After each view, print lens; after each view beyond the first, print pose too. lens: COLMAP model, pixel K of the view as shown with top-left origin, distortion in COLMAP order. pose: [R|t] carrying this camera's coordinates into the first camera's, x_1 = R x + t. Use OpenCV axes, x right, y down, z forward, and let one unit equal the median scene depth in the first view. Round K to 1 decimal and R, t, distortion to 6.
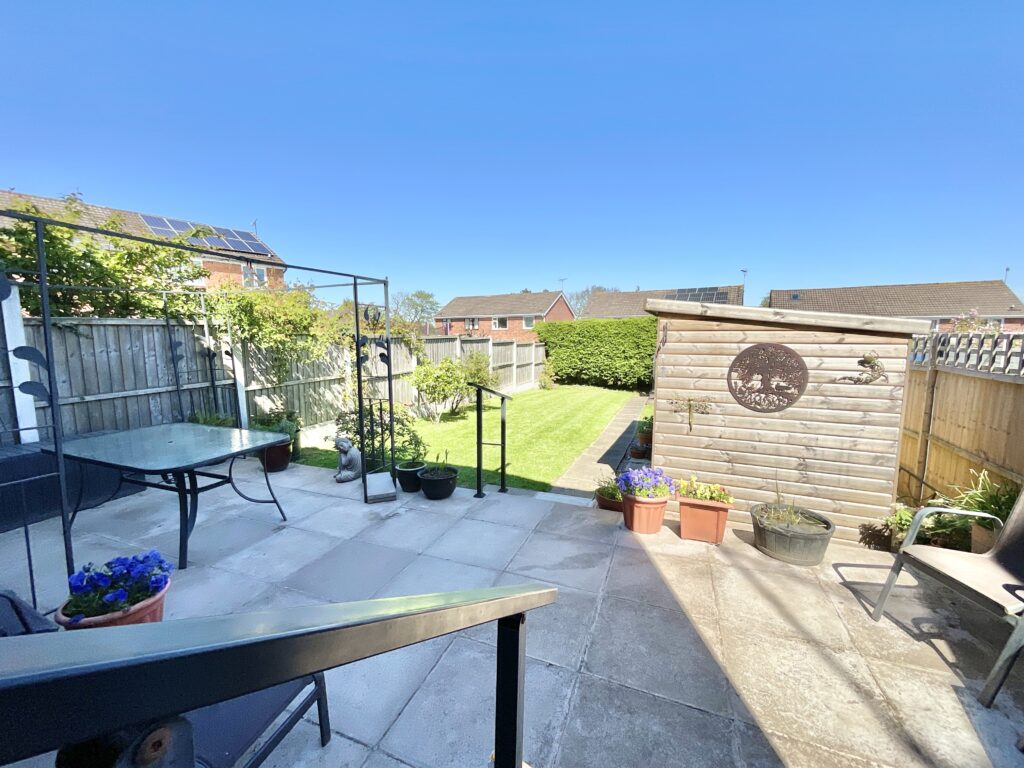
lens RADIAL K [[416.5, 0, 510.7], [0, 416.5, 383.1], [0, 0, 1]] dist [-0.000688, 0.000367]
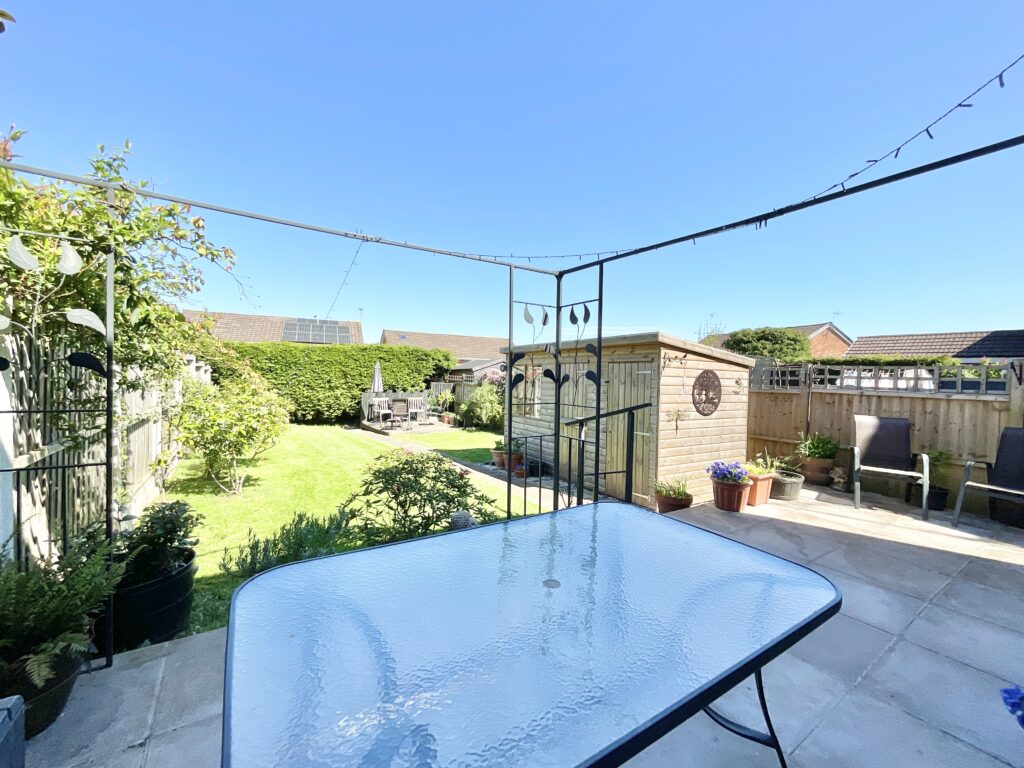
lens RADIAL K [[416.5, 0, 510.7], [0, 416.5, 383.1], [0, 0, 1]] dist [-0.000688, 0.000367]
pose [[0.577799, 0.001373, 0.816178, -0.998264], [0.063204, 0.996920, -0.046421, -0.022095], [-0.813729, 0.078408, 0.575932, 0.689724]]
